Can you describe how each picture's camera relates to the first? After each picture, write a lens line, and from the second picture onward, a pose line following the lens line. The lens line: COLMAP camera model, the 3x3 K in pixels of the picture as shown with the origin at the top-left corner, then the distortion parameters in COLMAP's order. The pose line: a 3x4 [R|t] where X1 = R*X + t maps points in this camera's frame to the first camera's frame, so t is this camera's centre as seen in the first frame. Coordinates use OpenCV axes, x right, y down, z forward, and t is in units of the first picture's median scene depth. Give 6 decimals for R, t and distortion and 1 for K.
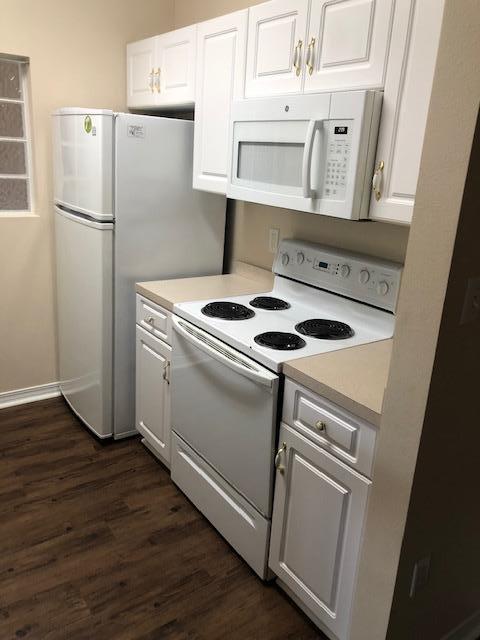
lens RADIAL K [[524.9, 0, 238.2], [0, 524.9, 318.6], [0, 0, 1]] dist [0.081760, -0.163221]
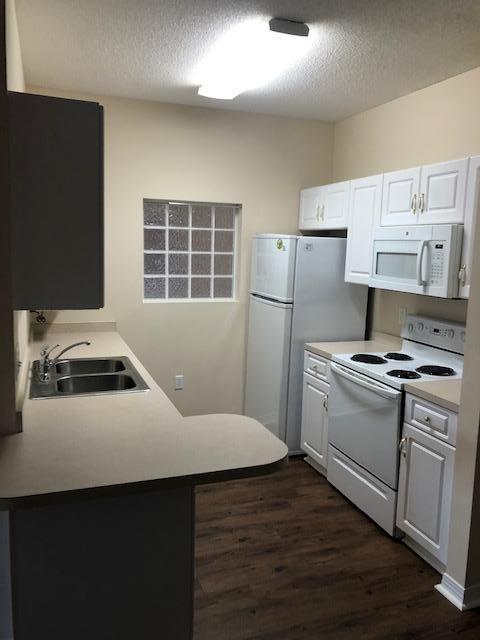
lens RADIAL K [[524.9, 0, 238.2], [0, 524.9, 318.6], [0, 0, 1]] dist [0.081760, -0.163221]
pose [[0.966352, 0.004166, -0.257188, 0.007284], [-0.048754, 0.984711, -0.167235, 0.143916], [0.252559, 0.174147, 0.951781, -0.567811]]
